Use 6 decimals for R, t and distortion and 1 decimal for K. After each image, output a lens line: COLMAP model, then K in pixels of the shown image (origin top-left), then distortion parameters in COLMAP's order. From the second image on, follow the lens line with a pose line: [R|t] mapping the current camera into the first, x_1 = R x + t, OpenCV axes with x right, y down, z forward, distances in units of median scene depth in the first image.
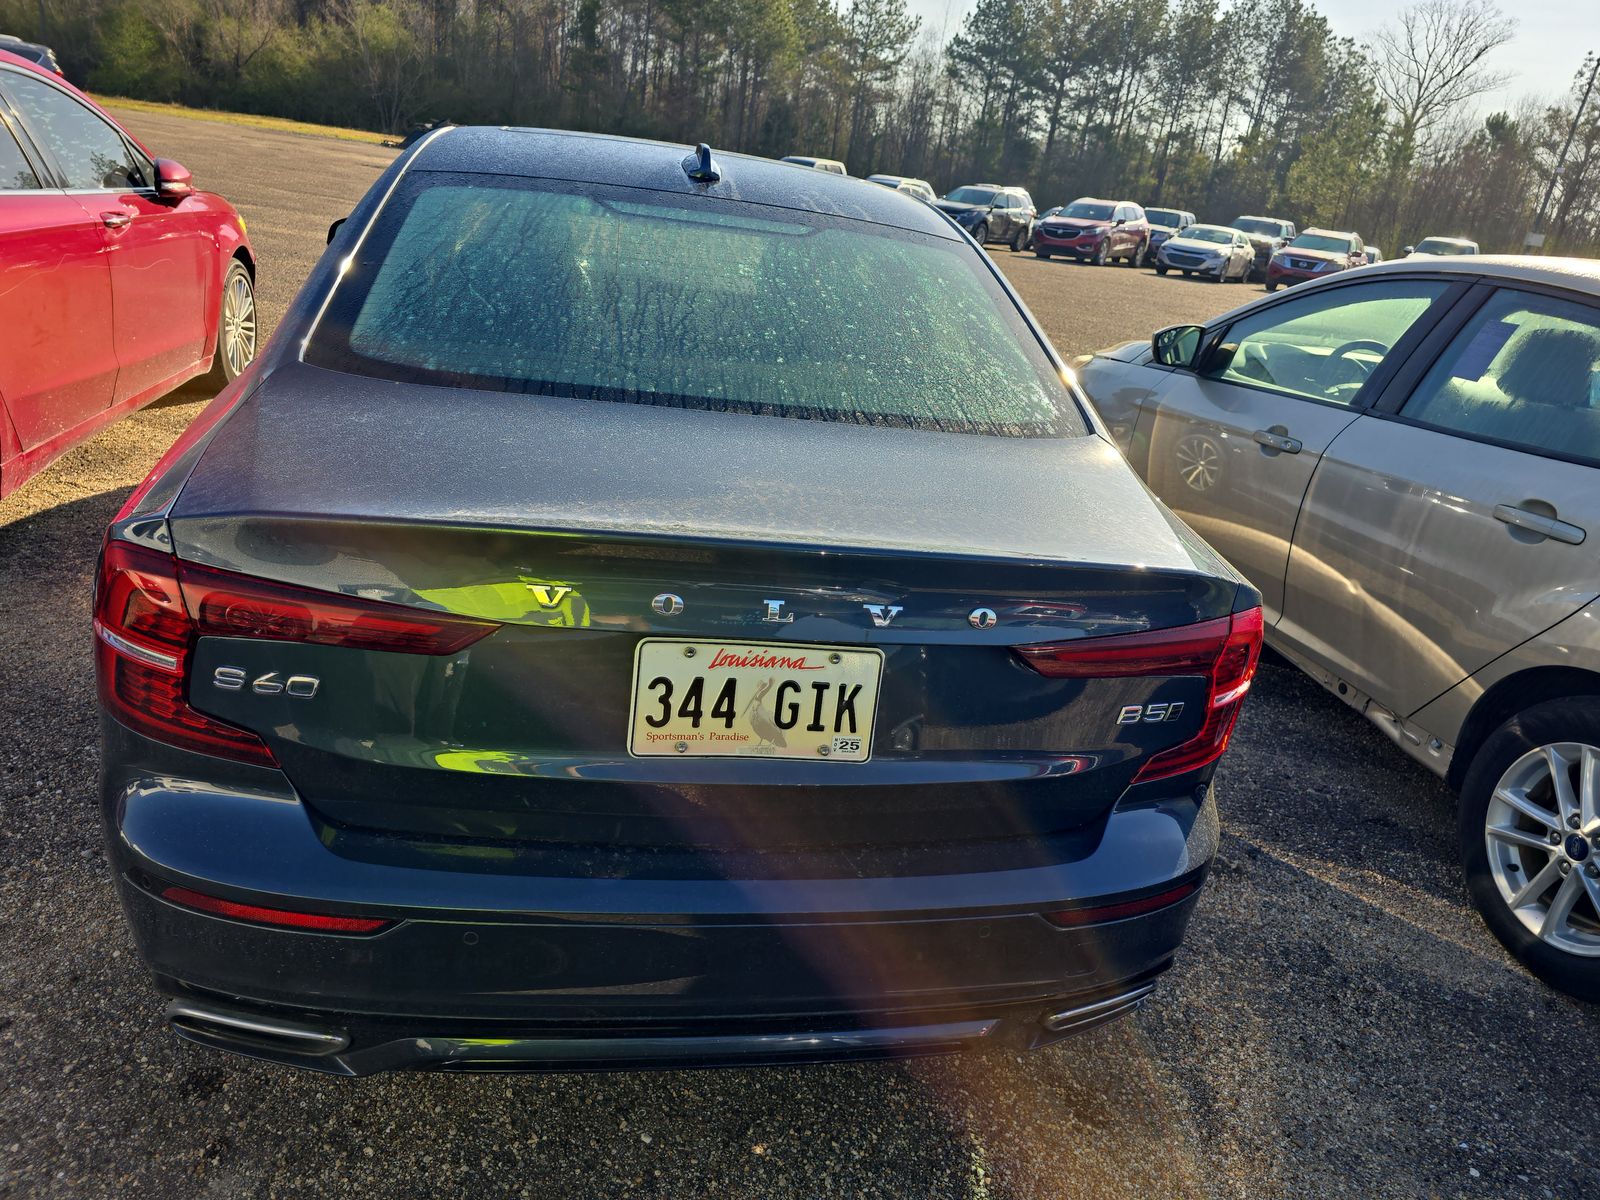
lens RADIAL K [[1081.8, 0, 804.1], [0, 1081.8, 592.3], [0, 0, 1]] dist [0.028147, -0.028079]
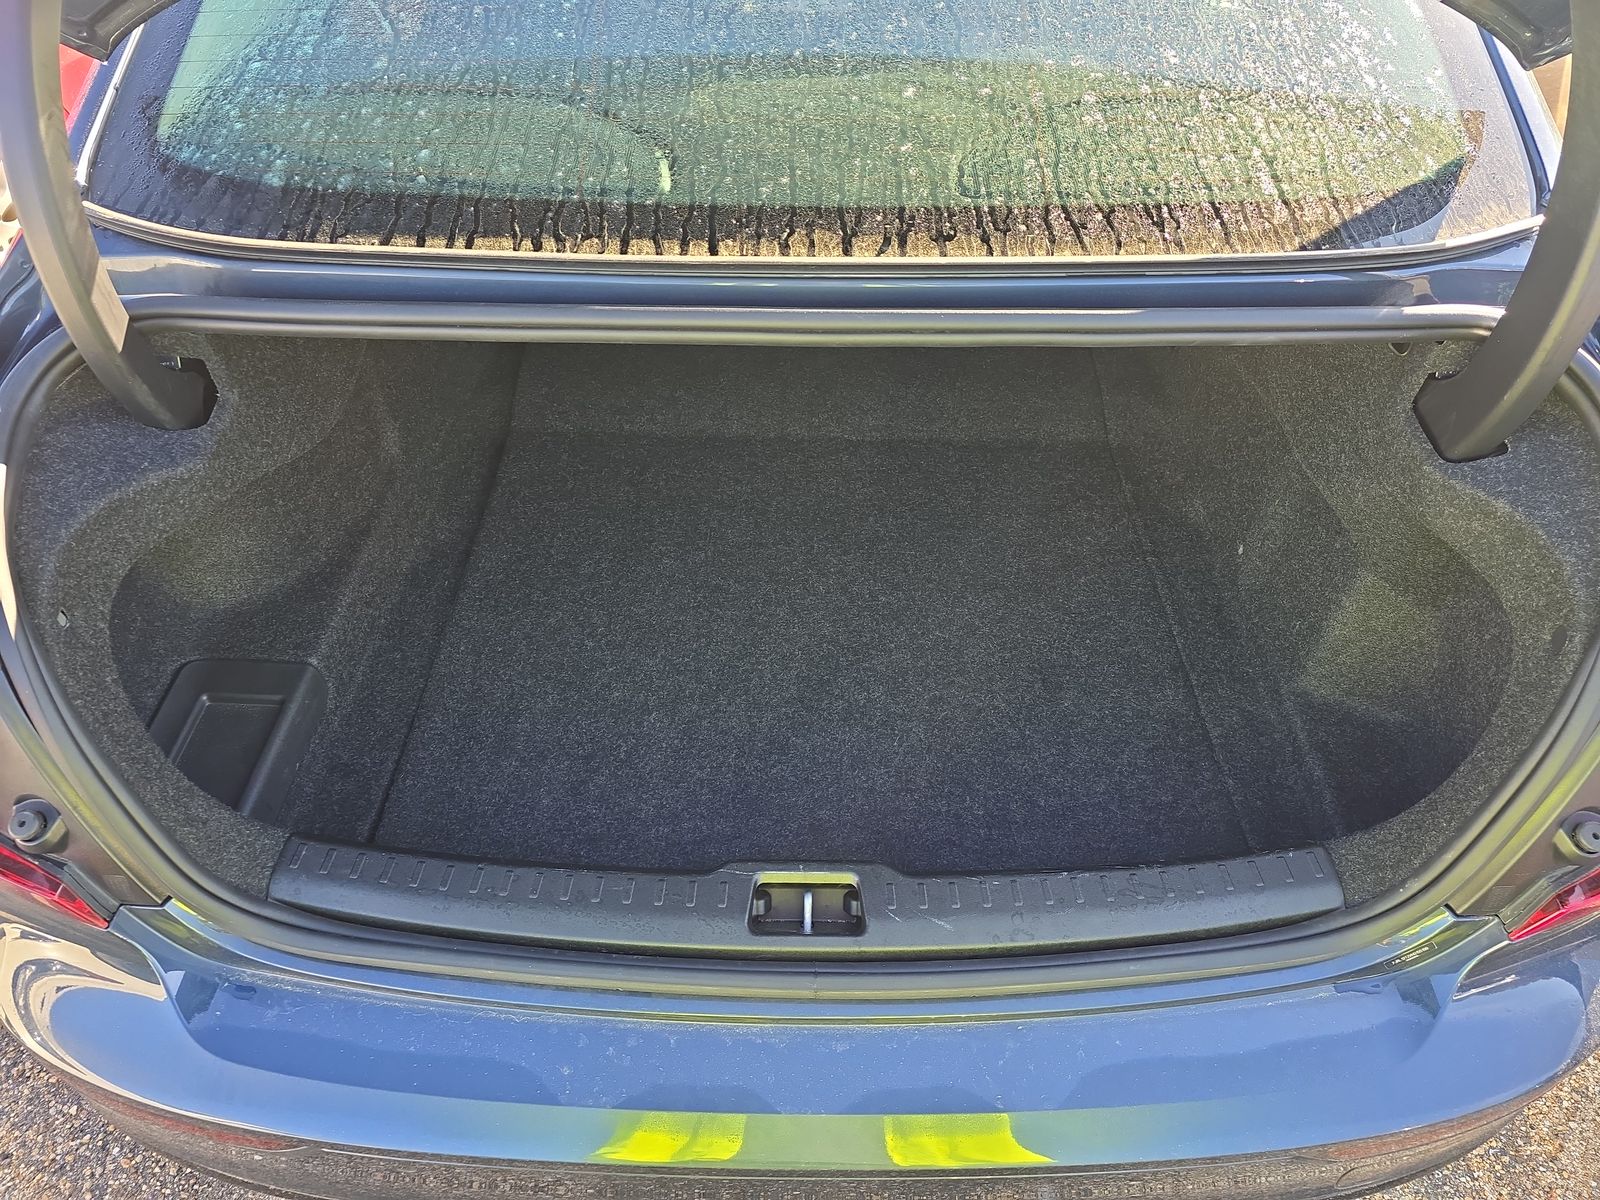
lens RADIAL K [[1081.8, 0, 804.1], [0, 1081.8, 592.3], [0, 0, 1]] dist [0.028147, -0.028079]
pose [[0.975168, 0.042937, -0.217266, 0.055384], [0.045723, 0.920859, 0.387206, -0.208696], [0.216697, -0.387525, 0.896028, 0.451355]]
